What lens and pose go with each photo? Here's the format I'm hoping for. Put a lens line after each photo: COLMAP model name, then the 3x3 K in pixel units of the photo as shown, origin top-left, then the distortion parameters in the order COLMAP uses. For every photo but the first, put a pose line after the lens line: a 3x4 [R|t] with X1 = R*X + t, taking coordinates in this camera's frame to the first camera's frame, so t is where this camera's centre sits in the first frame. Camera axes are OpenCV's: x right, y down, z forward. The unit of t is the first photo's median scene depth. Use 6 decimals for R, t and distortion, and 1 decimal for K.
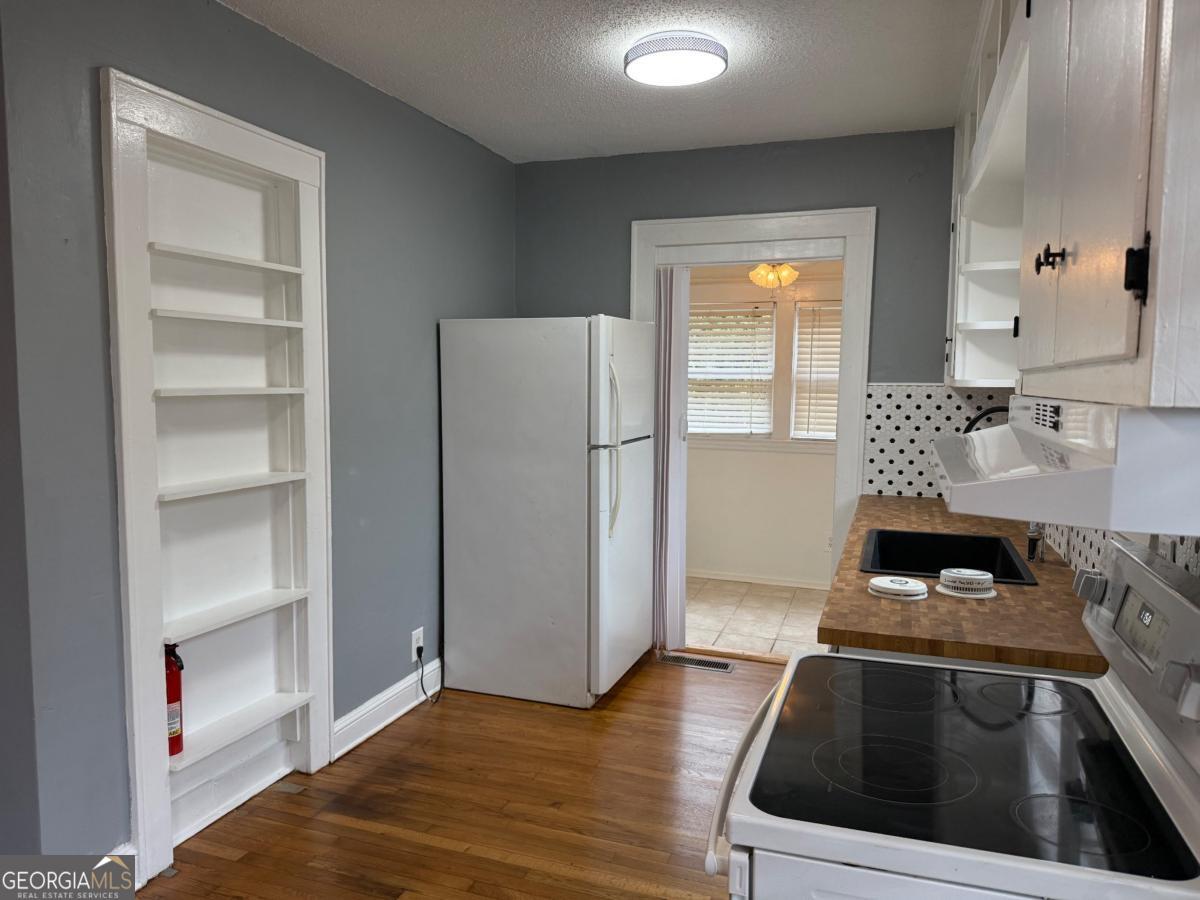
lens RADIAL K [[836.5, 0, 601.7], [0, 836.5, 460.8], [0, 0, 1]] dist [0.031524, -0.026658]
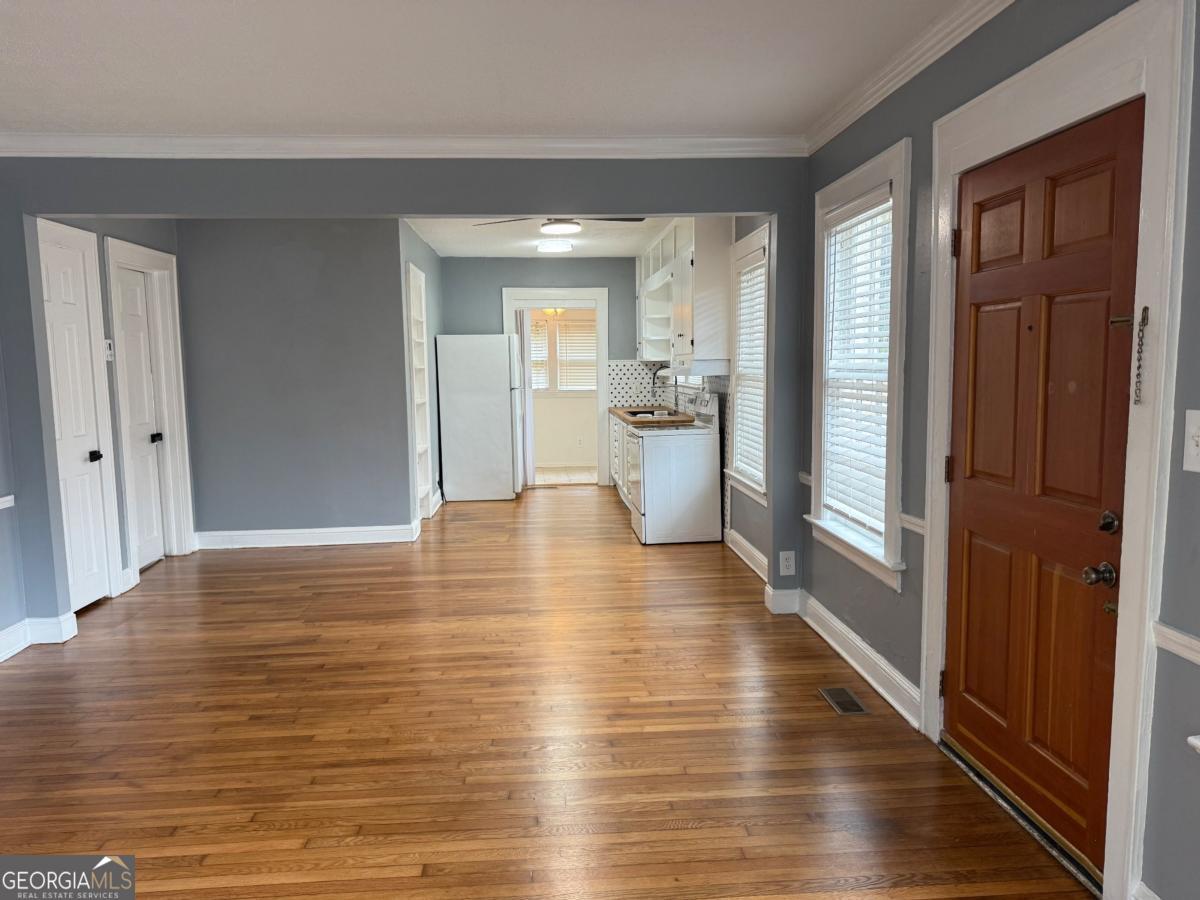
lens RADIAL K [[836.5, 0, 598.1], [0, 836.5, 451.3], [0, 0, 1]] dist [0.031524, -0.026658]
pose [[0.914205, -0.063332, 0.400273, -0.687266], [0.060537, 0.997973, 0.019640, 0.118613], [-0.400705, 0.006277, 0.916186, -1.186641]]
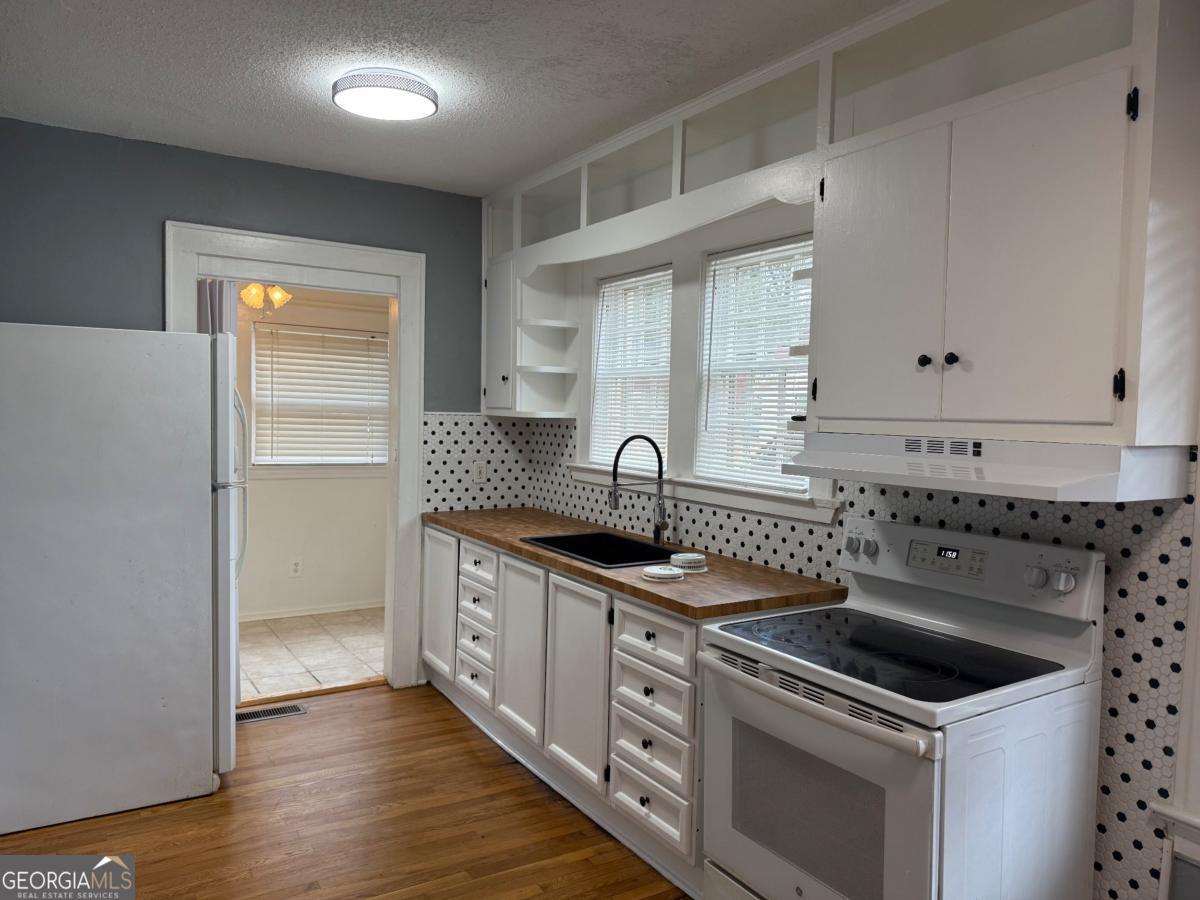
lens RADIAL K [[836.5, 0, 610.6], [0, 836.5, 446.0], [0, 0, 1]] dist [0.031524, -0.026658]
pose [[0.622091, -0.026249, 0.782505, -0.392670], [0.054568, 0.998461, -0.009888, -0.023250], [-0.781041, 0.048851, 0.622566, 0.124652]]
